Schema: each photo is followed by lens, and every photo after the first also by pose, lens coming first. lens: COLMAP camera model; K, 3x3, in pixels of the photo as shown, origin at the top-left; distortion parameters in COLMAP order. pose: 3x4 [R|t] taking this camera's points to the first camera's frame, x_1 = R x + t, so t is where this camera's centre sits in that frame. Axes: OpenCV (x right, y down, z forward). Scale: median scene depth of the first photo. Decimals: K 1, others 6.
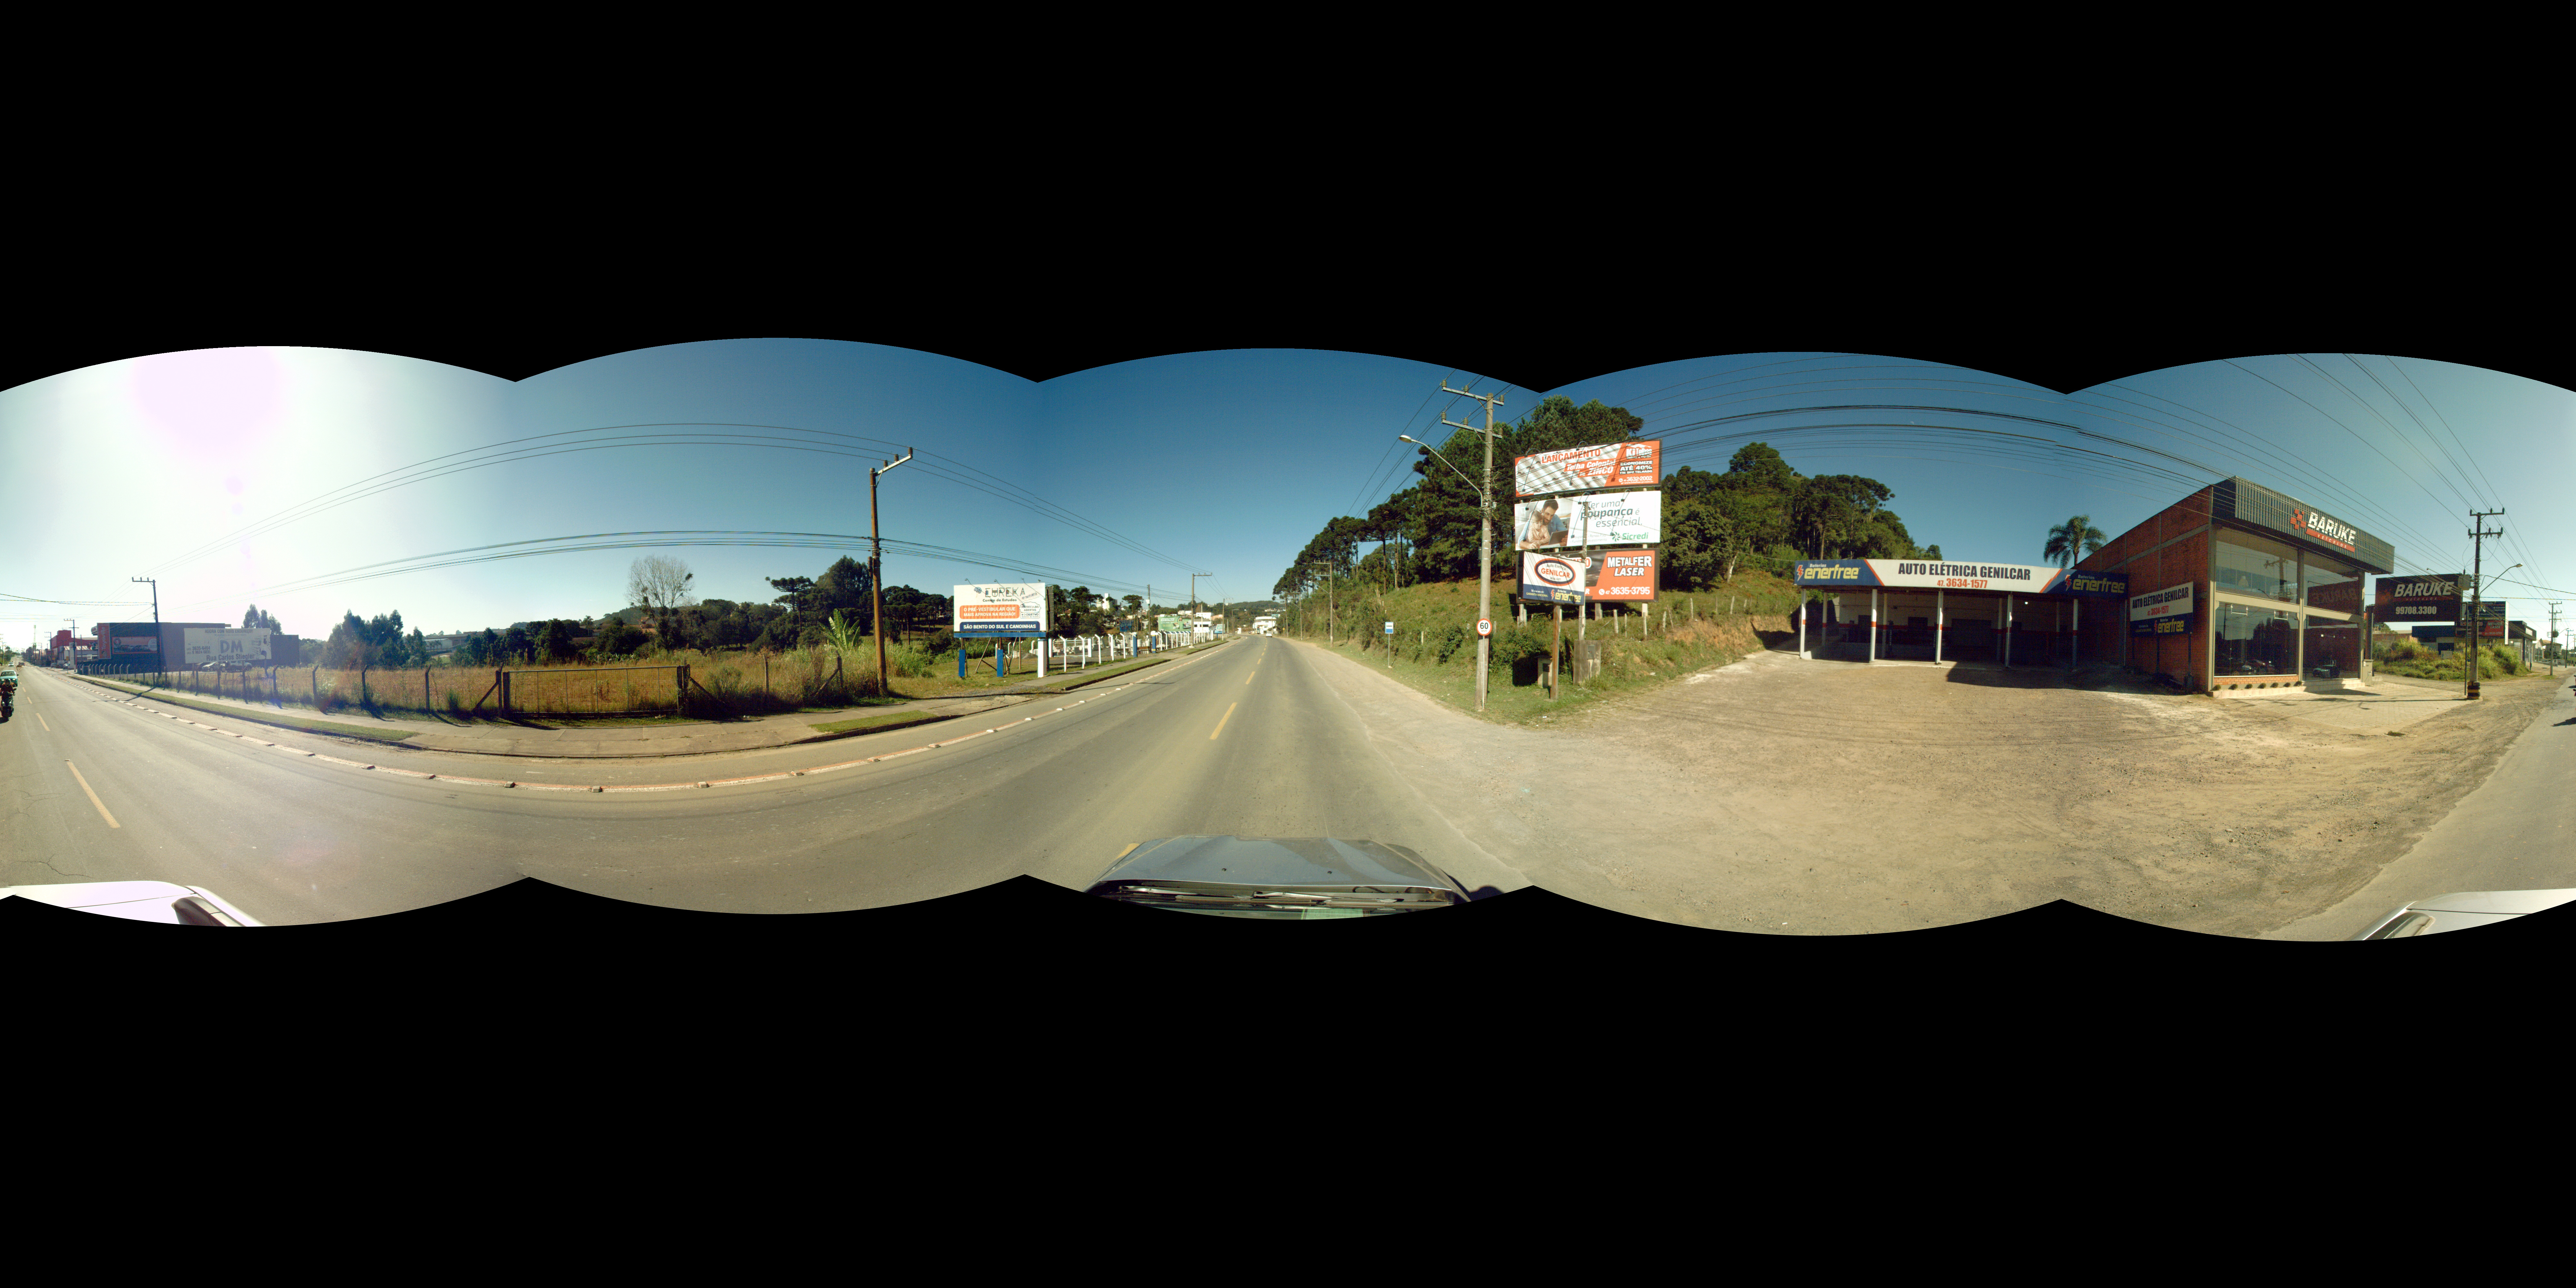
lens RADIAL K [[2976.1, 0, 1249.4], [0, 2976.1, 783.6], [0, 0, 1]] dist [-0.396106, 1.258121]
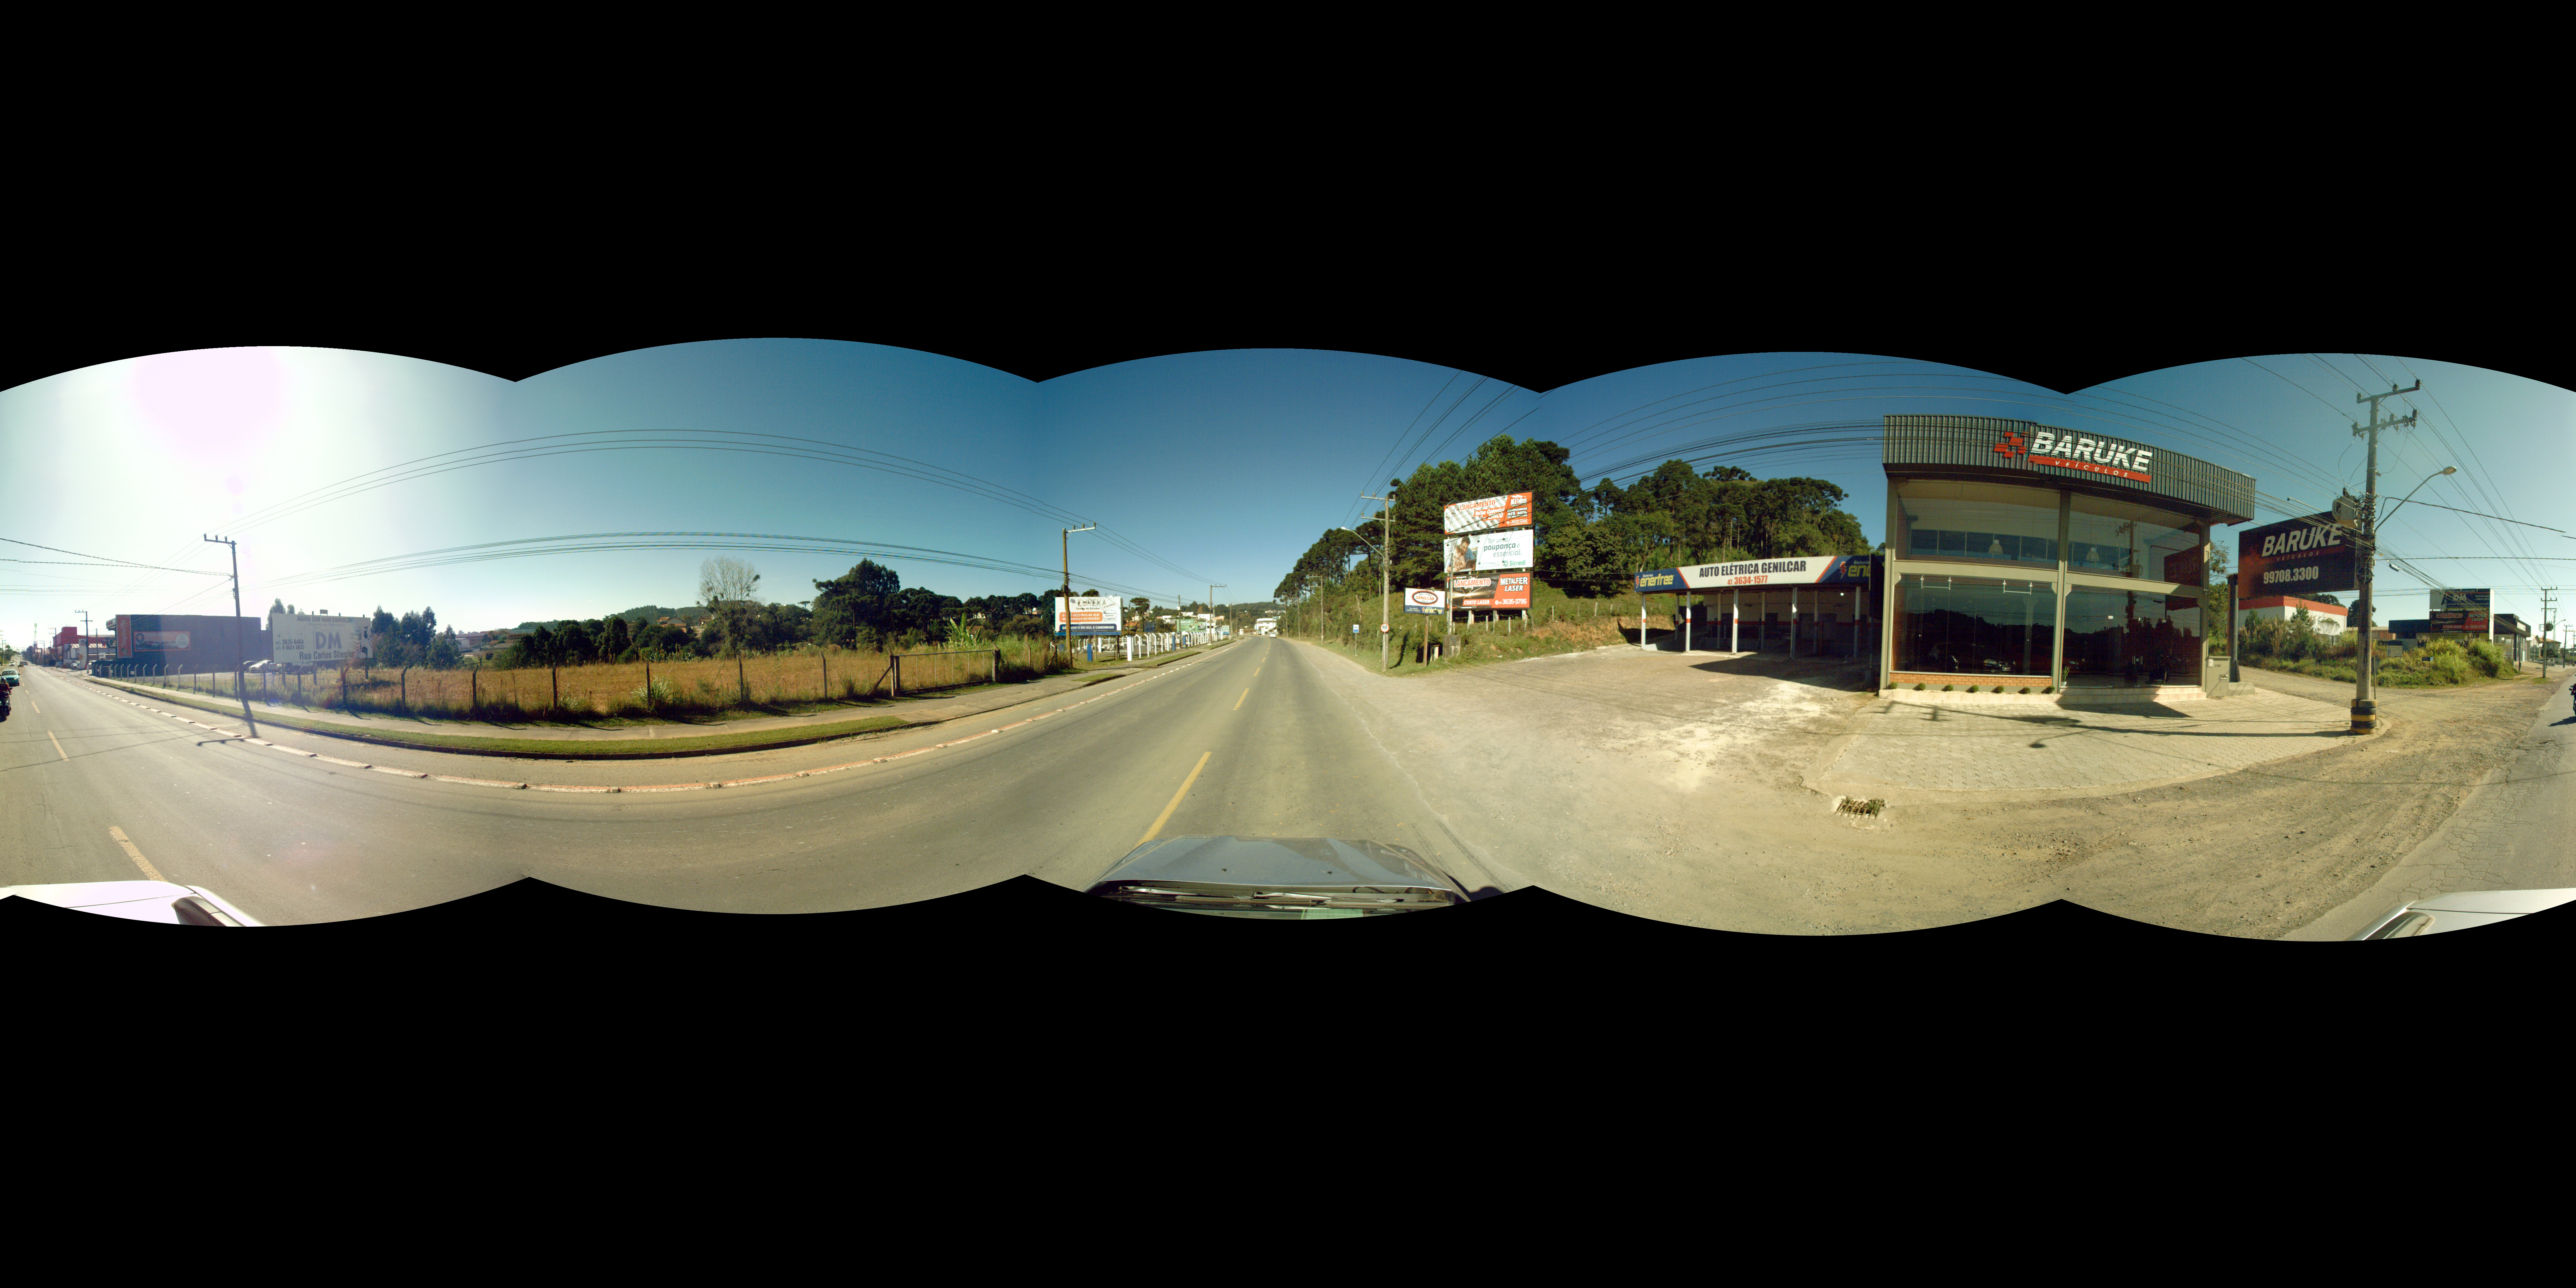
lens RADIAL K [[3760.3, 0, 1286.5], [0, 3760.3, 718.7], [0, 0, 1]] dist [-0.182156, -0.000946]
pose [[0.999944, -0.000302, 0.010542, -0.001803], [0.000608, 0.999578, -0.029035, 0.019746], [-0.010528, 0.029040, 0.999523, -0.361265]]
